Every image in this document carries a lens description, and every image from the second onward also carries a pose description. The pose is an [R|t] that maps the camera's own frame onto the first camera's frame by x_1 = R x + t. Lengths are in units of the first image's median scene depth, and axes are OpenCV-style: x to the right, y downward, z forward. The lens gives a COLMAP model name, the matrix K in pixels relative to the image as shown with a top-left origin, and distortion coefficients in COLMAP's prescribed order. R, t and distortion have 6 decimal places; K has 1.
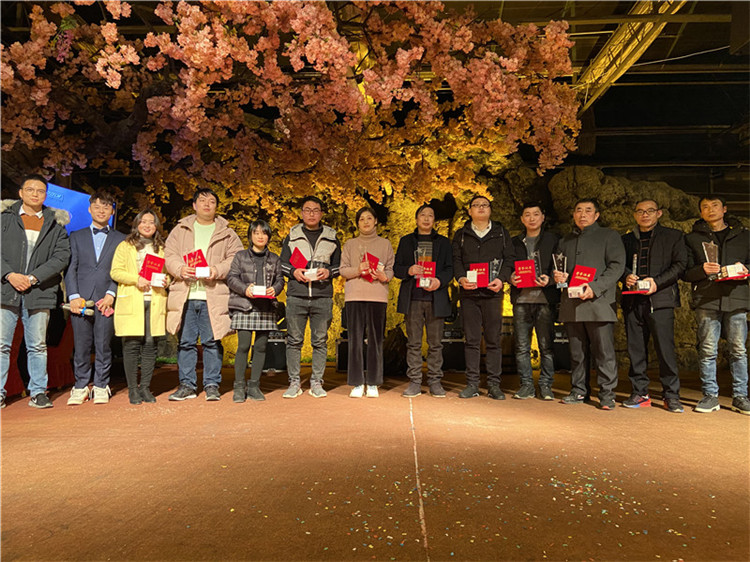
lens RADIAL K [[564.1, 0, 375.1], [0, 564.1, 276.6], [0, 0, 1]] dist [0.075591, -0.055173]
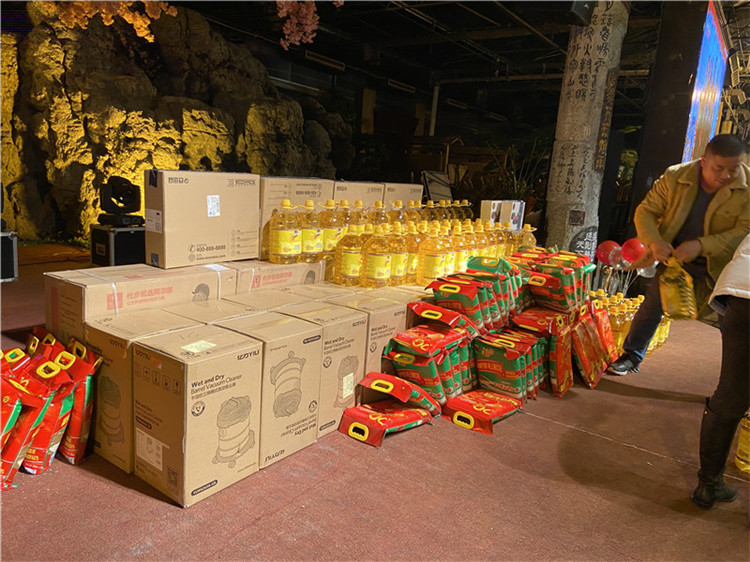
lens RADIAL K [[564.1, 0, 377.8], [0, 564.1, 279.1], [0, 0, 1]] dist [0.075591, -0.055173]
pose [[0.540690, -0.113790, 0.833490, -0.449063], [-0.137732, 0.965464, 0.221155, -0.053395], [-0.829870, -0.234374, 0.506345, 0.384826]]
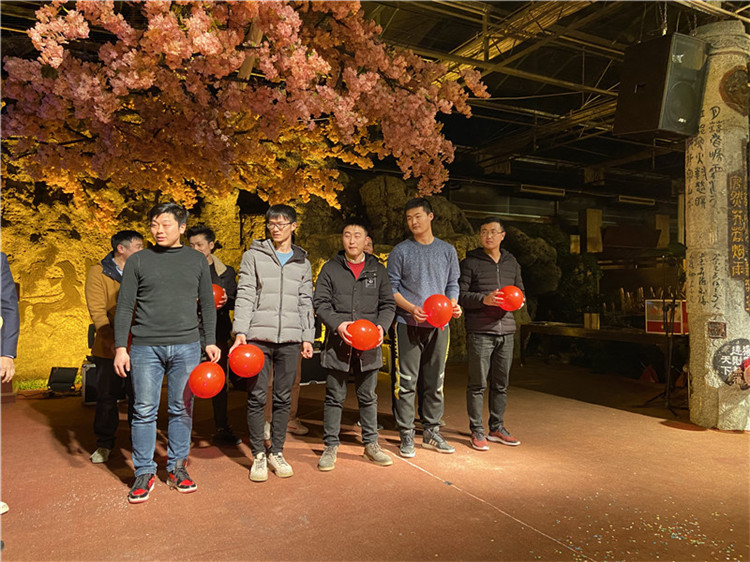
lens RADIAL K [[564.1, 0, 377.9], [0, 564.1, 277.5], [0, 0, 1]] dist [0.075591, -0.055173]
pose [[0.862985, 0.011282, 0.505104, -0.343937], [-0.040250, 0.998108, 0.046474, -0.087052], [-0.503624, -0.060437, 0.861806, 0.123916]]
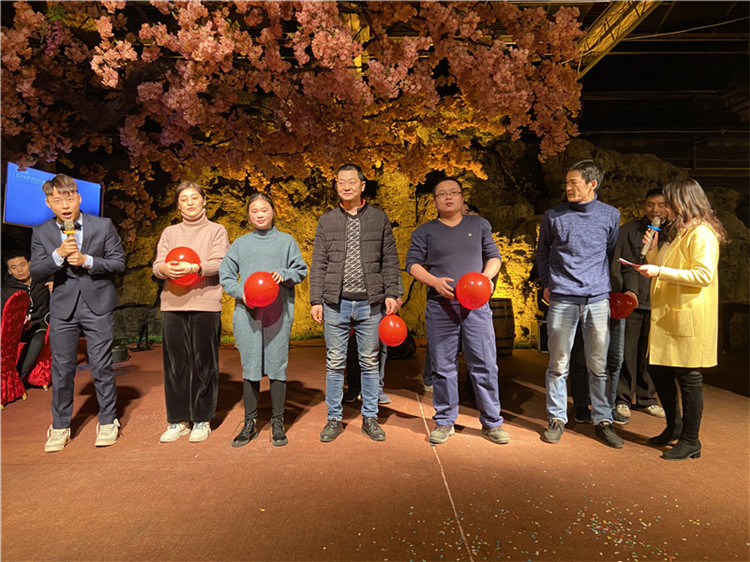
lens RADIAL K [[564.1, 0, 369.7], [0, 564.1, 275.6], [0, 0, 1]] dist [0.075591, -0.055173]
pose [[0.999297, -0.006824, 0.036856, -0.049003], [0.003732, 0.996515, 0.083331, -0.070992], [-0.037296, -0.083135, 0.995840, 0.012714]]
